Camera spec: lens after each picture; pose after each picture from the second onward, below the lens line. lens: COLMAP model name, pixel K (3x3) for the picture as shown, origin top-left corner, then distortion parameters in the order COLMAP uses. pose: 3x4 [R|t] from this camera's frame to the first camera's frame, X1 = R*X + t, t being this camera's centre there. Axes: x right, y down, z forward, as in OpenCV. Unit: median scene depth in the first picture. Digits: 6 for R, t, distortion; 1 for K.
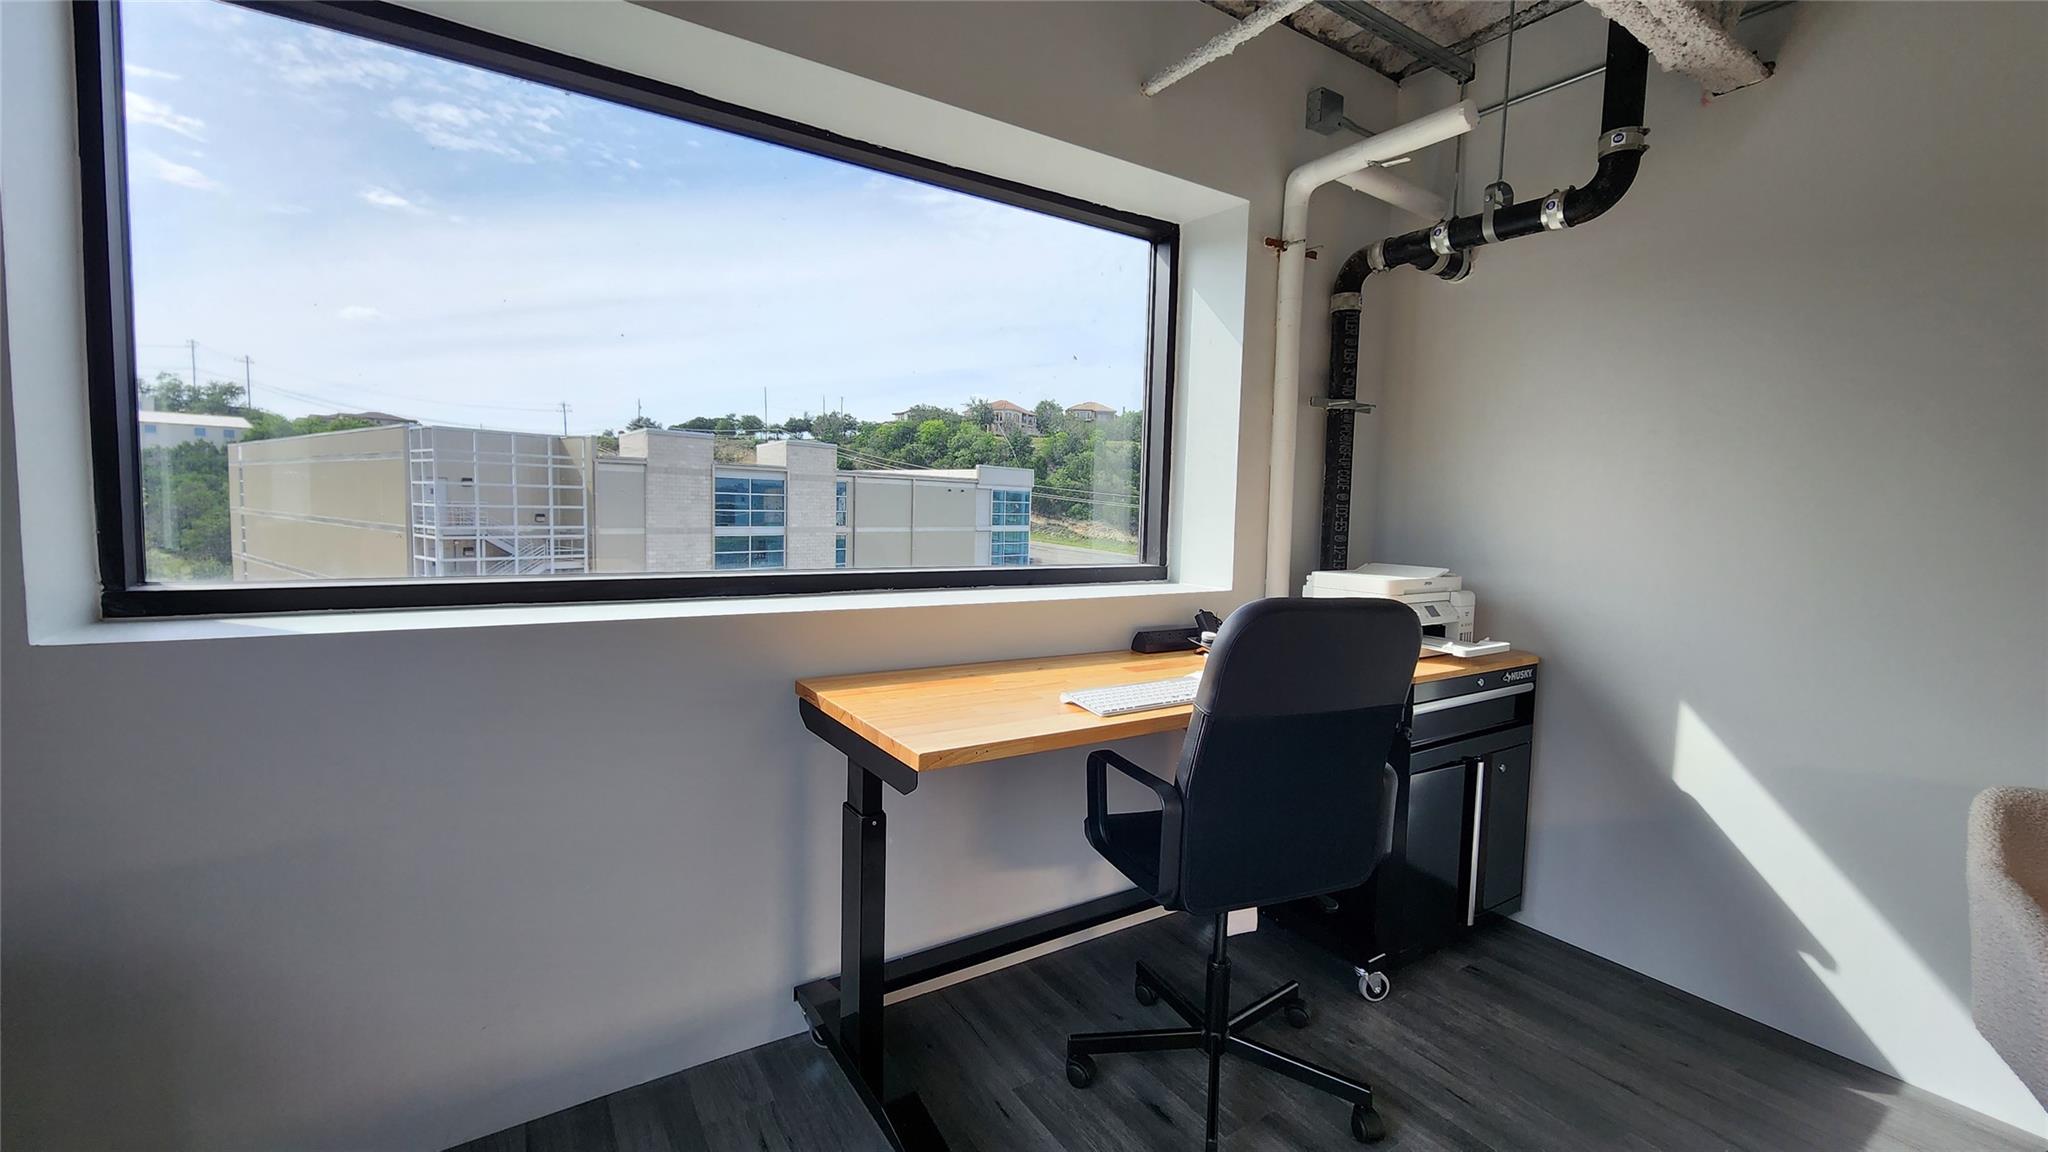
lens RADIAL K [[837.0, 0, 1037.3], [0, 837.0, 565.1], [0, 0, 1]] dist [-0.003943, 0.000564]
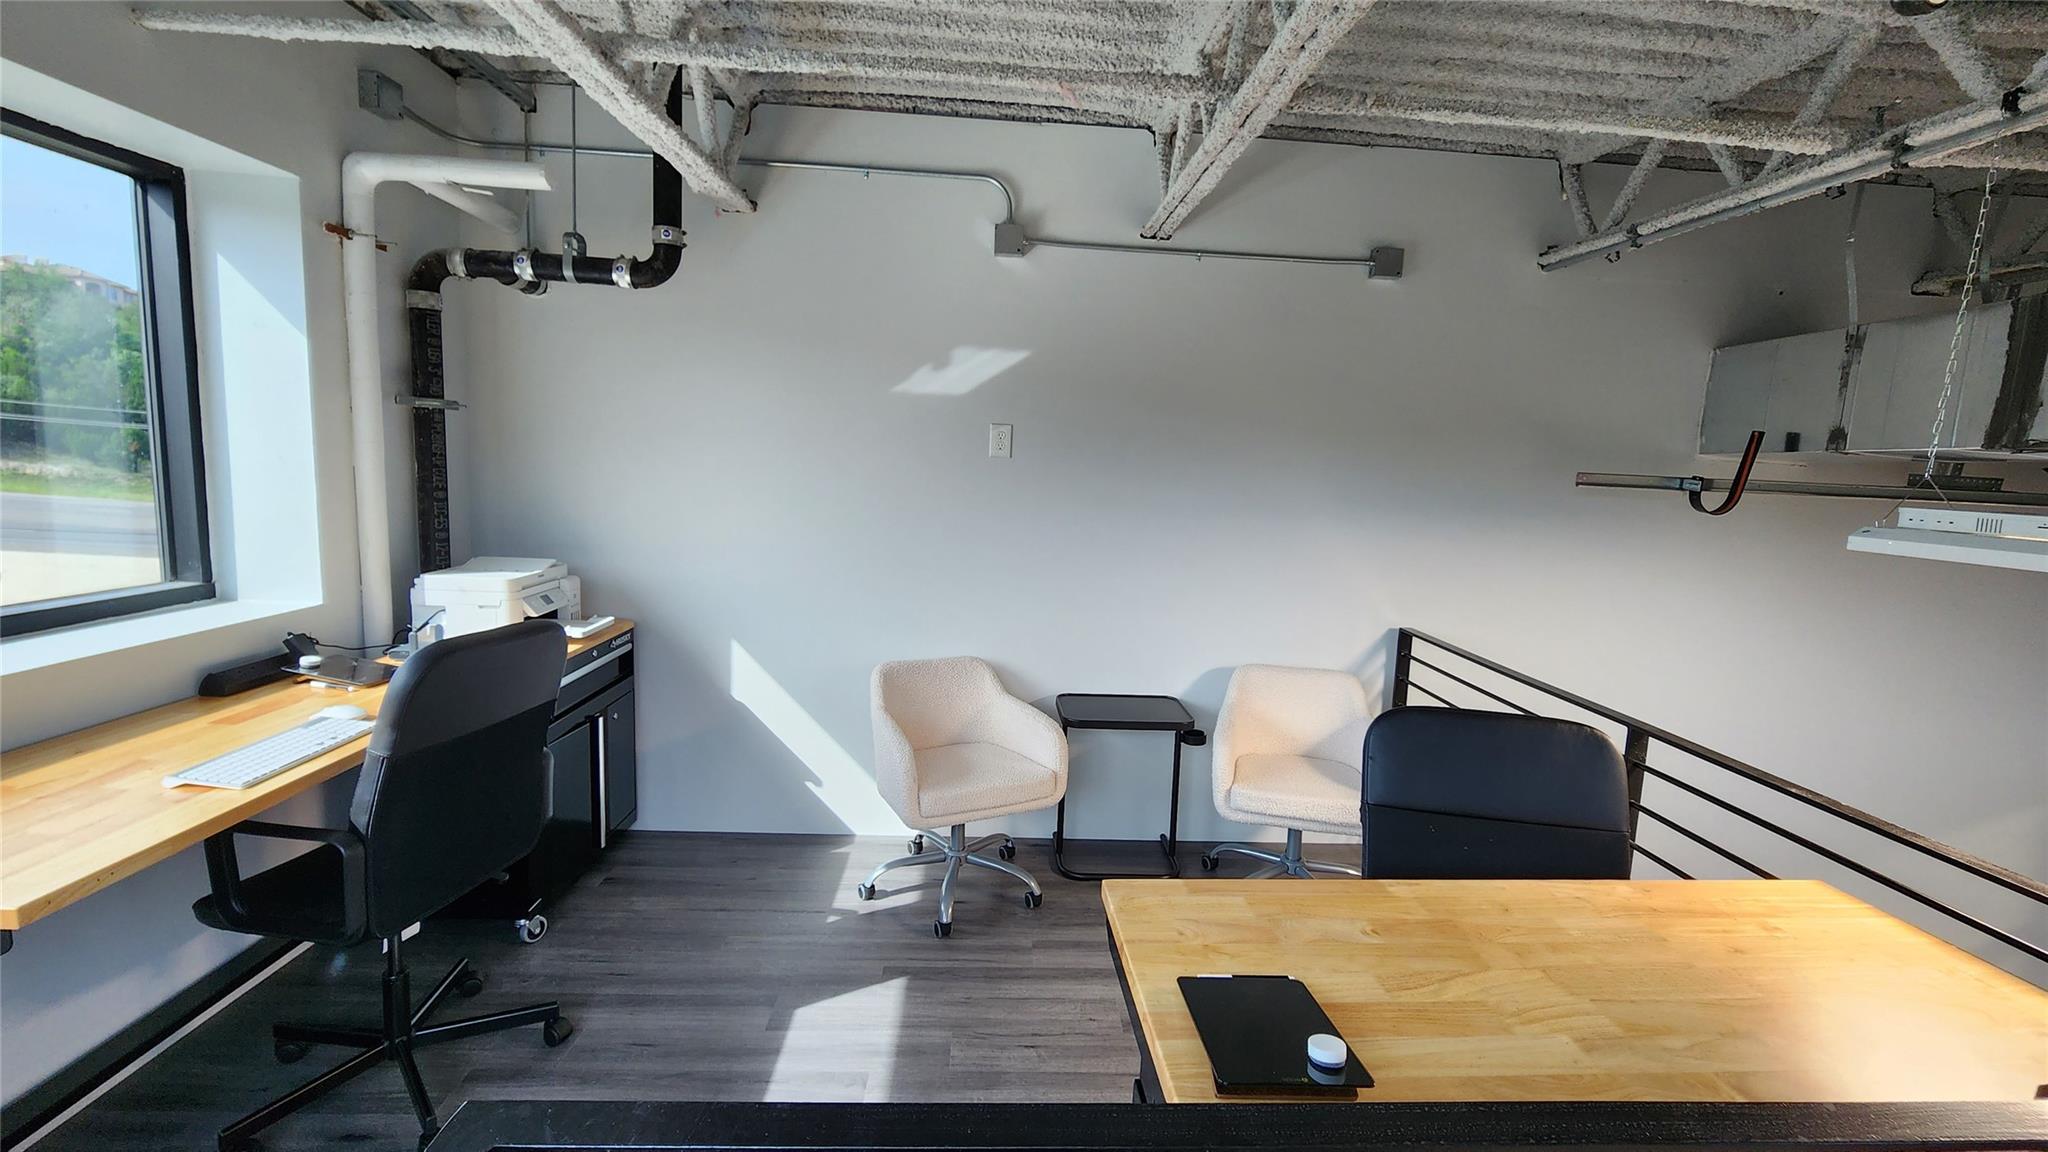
lens RADIAL K [[837.0, 0, 1035.9], [0, 837.0, 569.6], [0, 0, 1]] dist [-0.003943, 0.000564]
pose [[0.509469, -0.112724, 0.853074, -0.164770], [0.026524, 0.992968, 0.115369, -0.102567], [-0.860080, -0.036150, 0.508876, -0.165519]]
